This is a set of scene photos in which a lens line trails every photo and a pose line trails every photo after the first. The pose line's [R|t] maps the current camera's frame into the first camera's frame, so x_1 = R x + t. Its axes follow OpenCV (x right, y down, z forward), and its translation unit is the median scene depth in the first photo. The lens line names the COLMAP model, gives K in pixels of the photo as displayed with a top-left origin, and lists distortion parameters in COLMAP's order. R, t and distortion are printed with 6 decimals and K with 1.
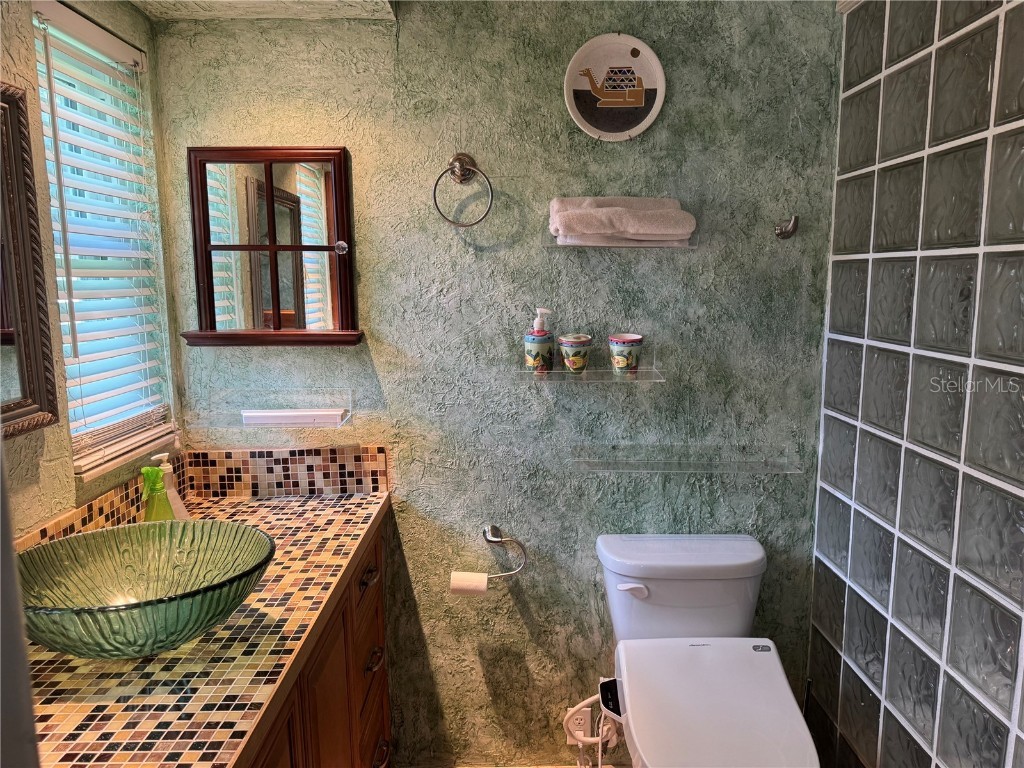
lens RADIAL K [[722.7, 0, 513.6], [0, 722.7, 387.6], [0, 0, 1]] dist [0.121651, -0.177380]
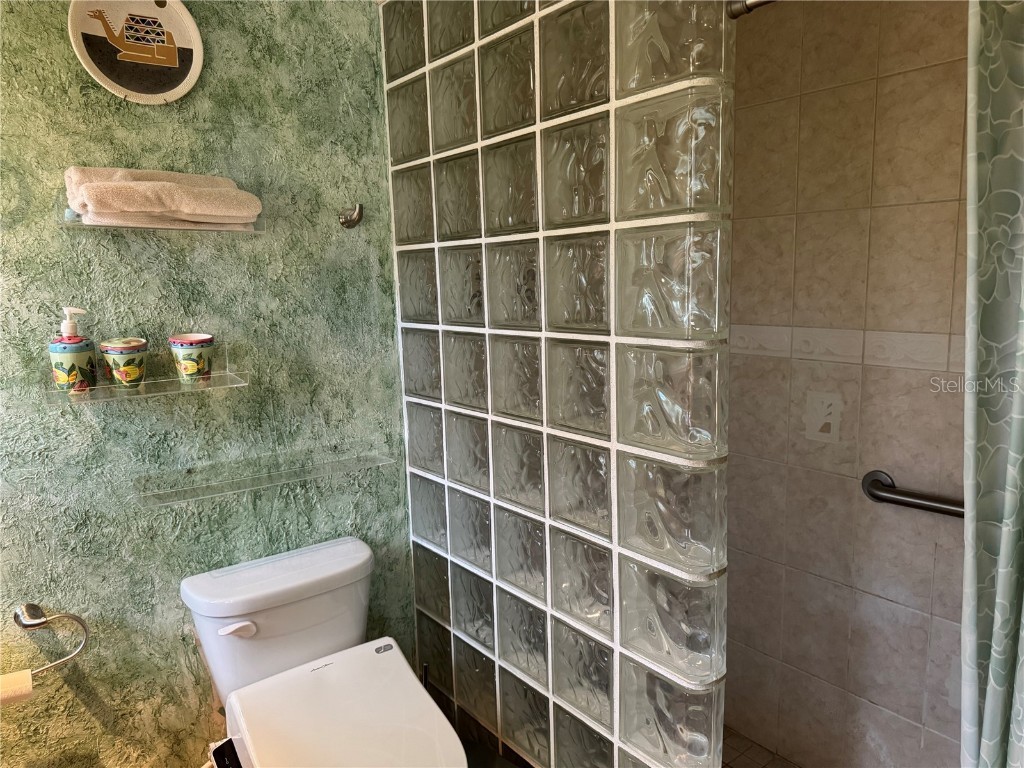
lens RADIAL K [[728.4, 0, 512.5], [0, 728.4, 390.3], [0, 0, 1]] dist [0.050720, -0.064460]
pose [[0.800412, -0.109655, 0.589335, -0.054597], [0.114394, 0.993000, 0.029399, 0.007923], [-0.588434, 0.043885, 0.807354, 0.097754]]
